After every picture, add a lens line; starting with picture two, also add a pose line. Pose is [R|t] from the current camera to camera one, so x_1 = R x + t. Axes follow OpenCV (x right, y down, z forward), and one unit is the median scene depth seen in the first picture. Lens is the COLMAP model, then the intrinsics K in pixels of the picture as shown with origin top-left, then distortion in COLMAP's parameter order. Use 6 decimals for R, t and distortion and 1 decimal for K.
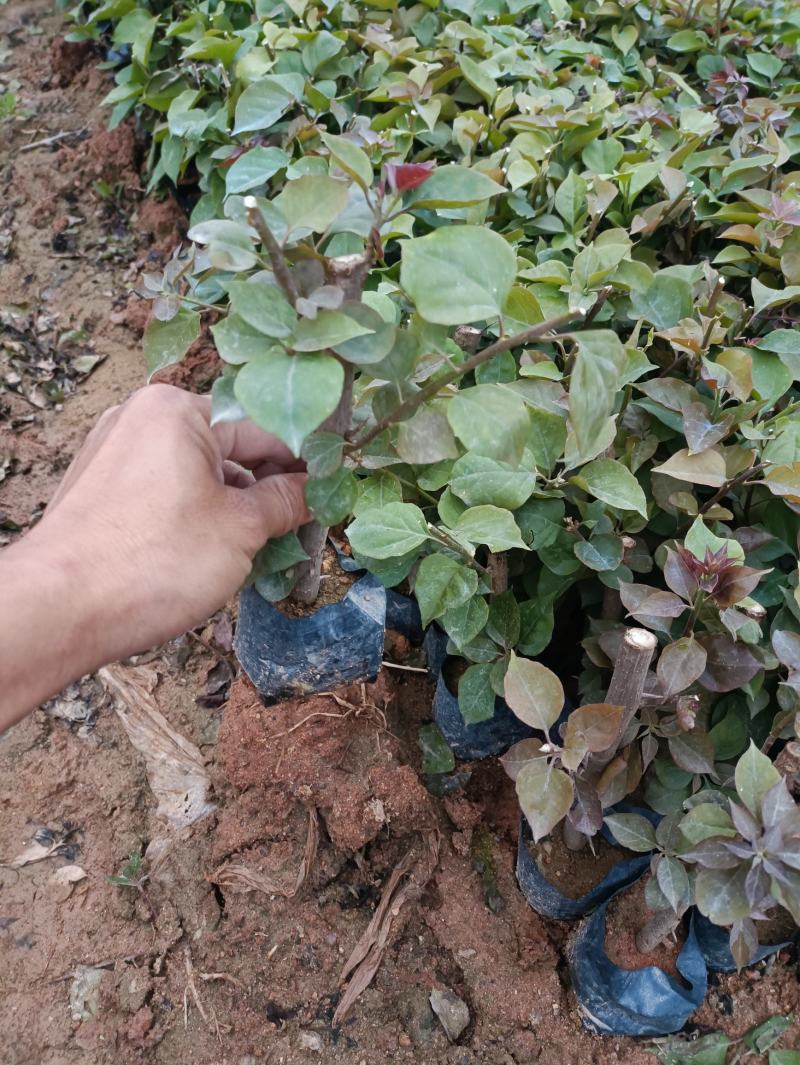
lens RADIAL K [[817.1, 0, 400.0], [0, 817.1, 532.5], [0, 0, 1]] dist [0.003680, 0.016565]
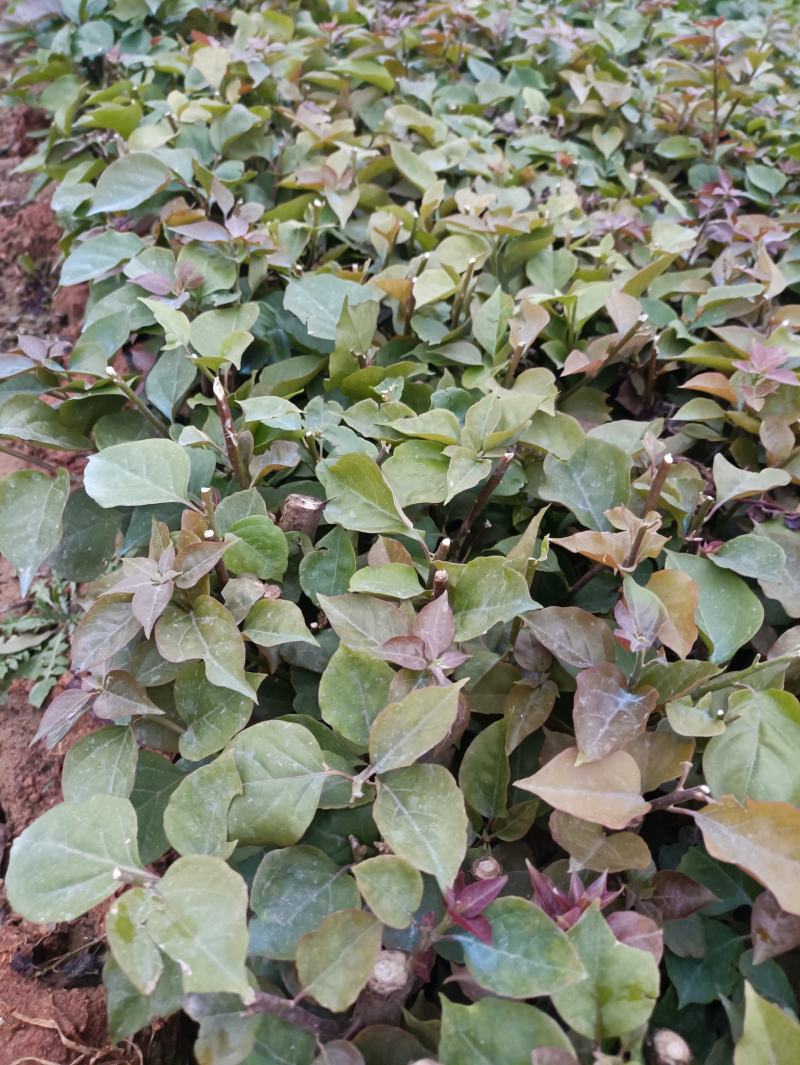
lens RADIAL K [[817.1, 0, 400.0], [0, 817.1, 532.5], [0, 0, 1]] dist [0.003680, 0.016565]
pose [[0.997274, 0.071739, -0.017293, 0.119261], [-0.073041, 0.992996, -0.092863, -0.107799], [0.010510, 0.093873, 0.995529, 0.203433]]
